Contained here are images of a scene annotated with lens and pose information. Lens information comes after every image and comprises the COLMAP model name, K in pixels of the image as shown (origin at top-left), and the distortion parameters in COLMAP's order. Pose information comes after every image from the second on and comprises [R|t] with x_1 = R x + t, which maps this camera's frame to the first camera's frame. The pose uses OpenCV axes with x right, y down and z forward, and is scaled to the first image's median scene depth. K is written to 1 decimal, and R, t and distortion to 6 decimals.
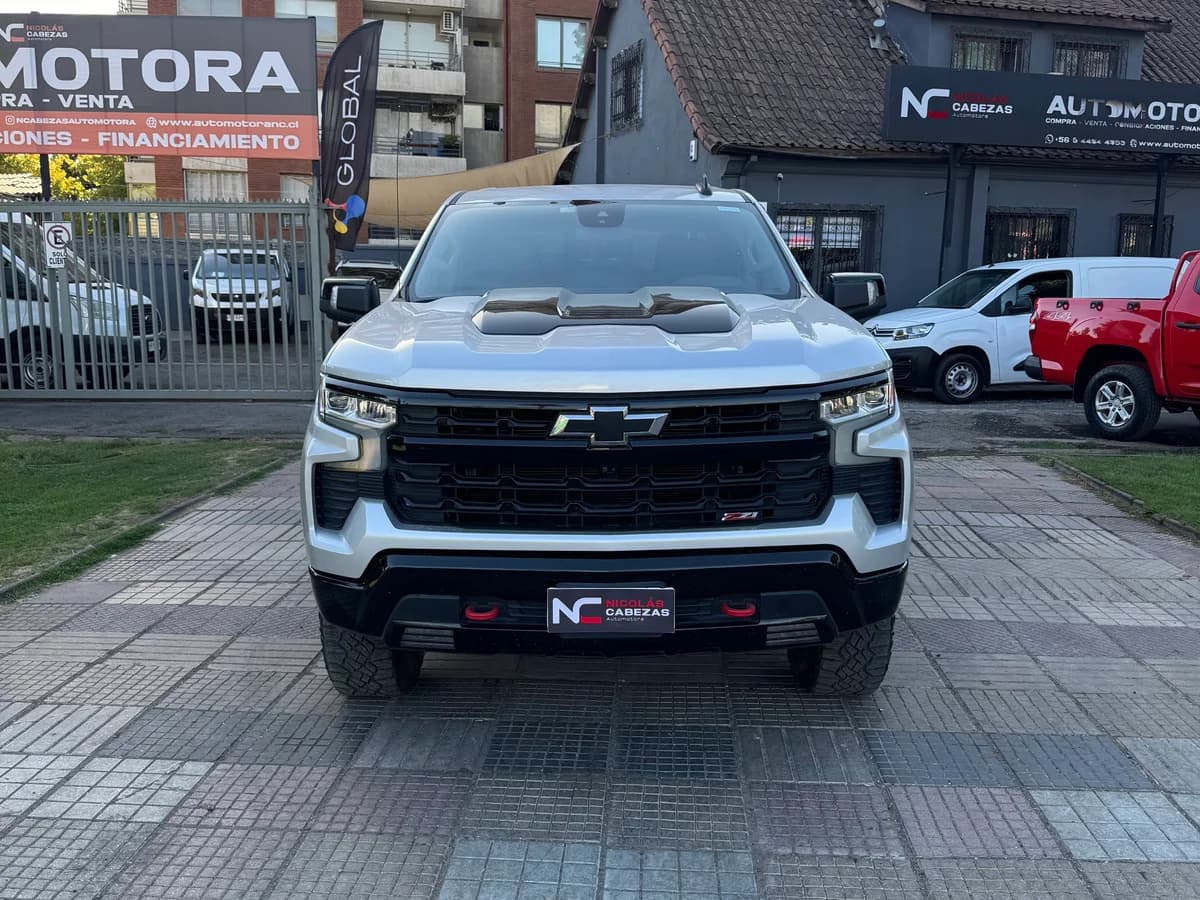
lens RADIAL K [[1101.5, 0, 600.0], [0, 1101.5, 450.0], [0, 0, 1]] dist [0.116498, -0.217625]
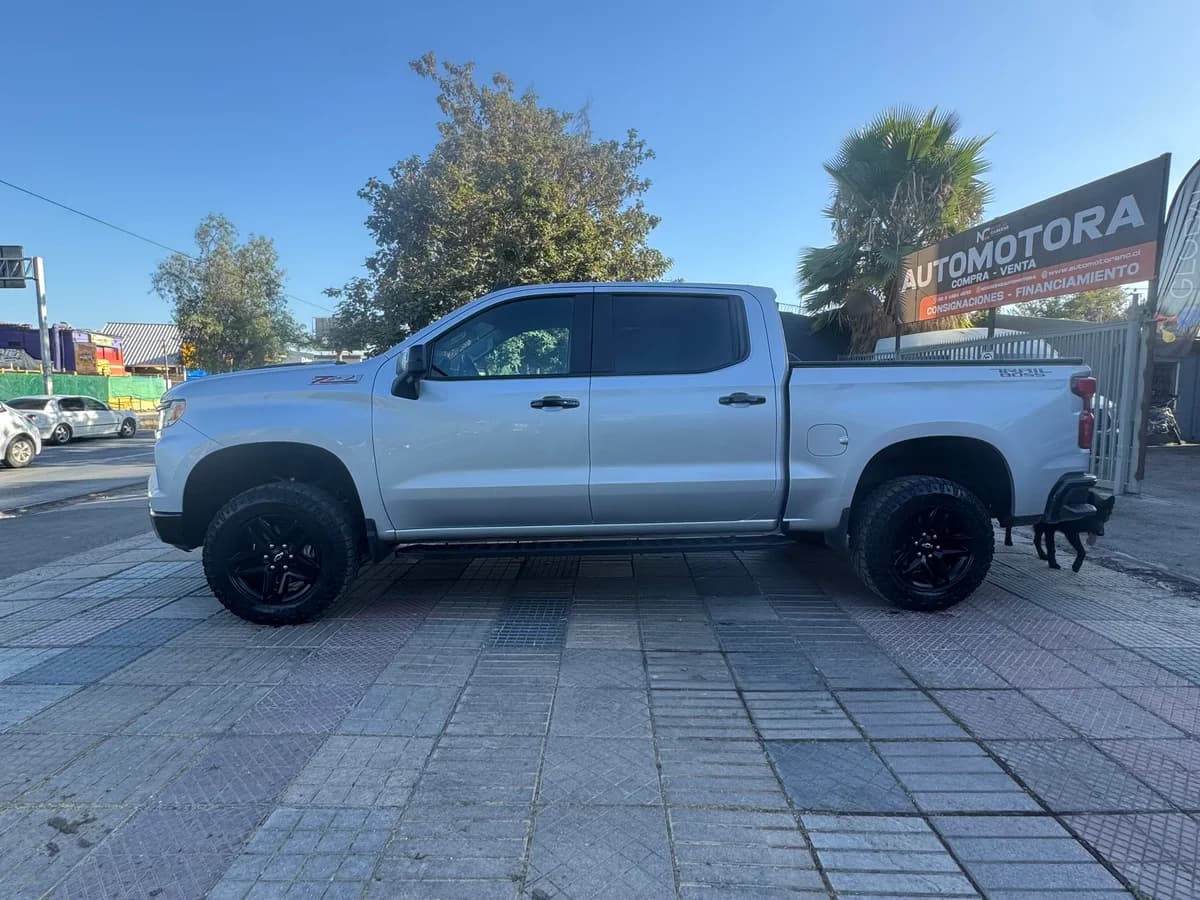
lens RADIAL K [[628.1, 0, 600.0], [0, 628.1, 450.0], [0, 0, 1]] dist [0.013052, -0.021864]
pose [[0.063266, 0.084181, -0.994440, 0.355117], [-0.159796, 0.984435, 0.073168, -0.049462], [0.985121, 0.154278, 0.075733, 0.437867]]
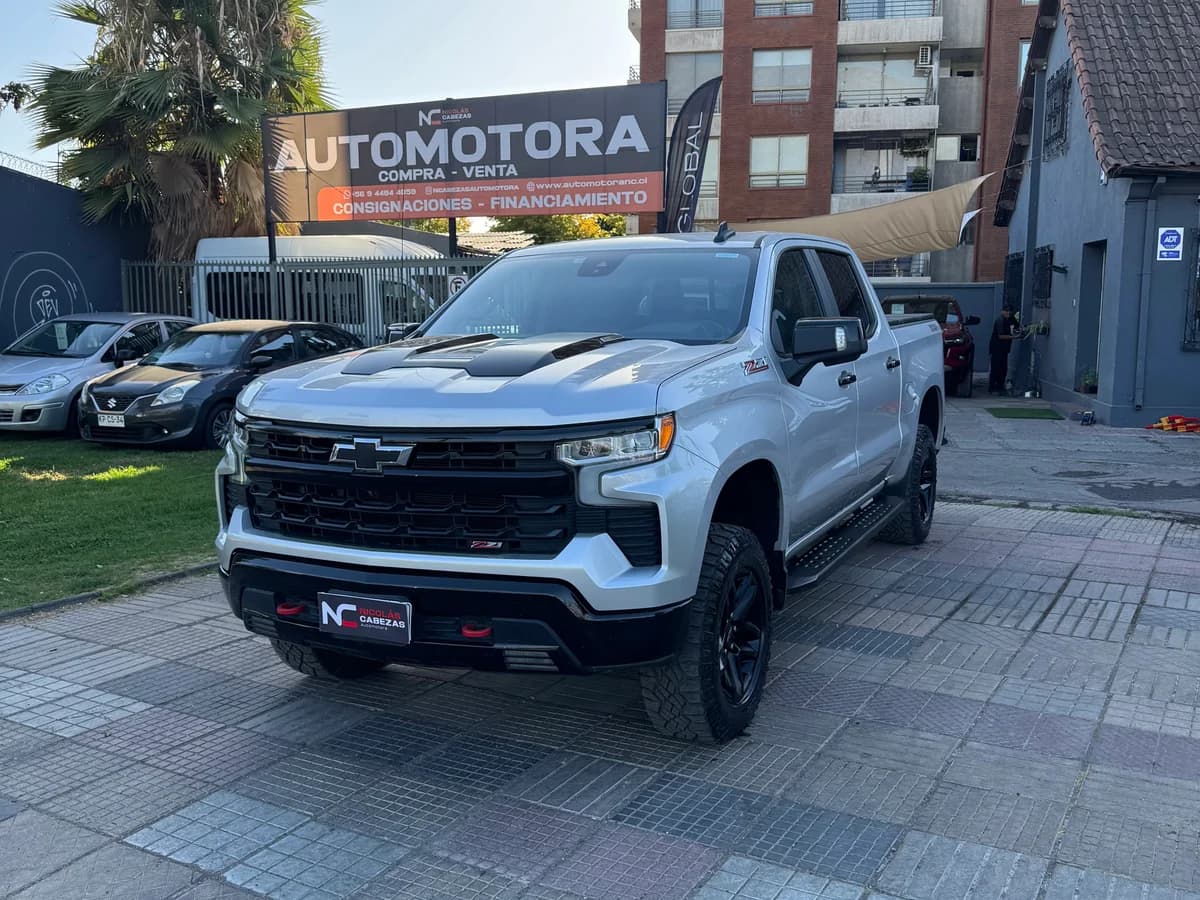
lens RADIAL K [[1101.5, 0, 600.0], [0, 1101.5, 450.0], [0, 0, 1]] dist [0.116498, -0.217625]
pose [[0.896306, 0.047258, -0.440910, 0.180742], [-0.061740, 0.997920, -0.018550, -0.005161], [0.439116, 0.043848, 0.897360, 0.018359]]
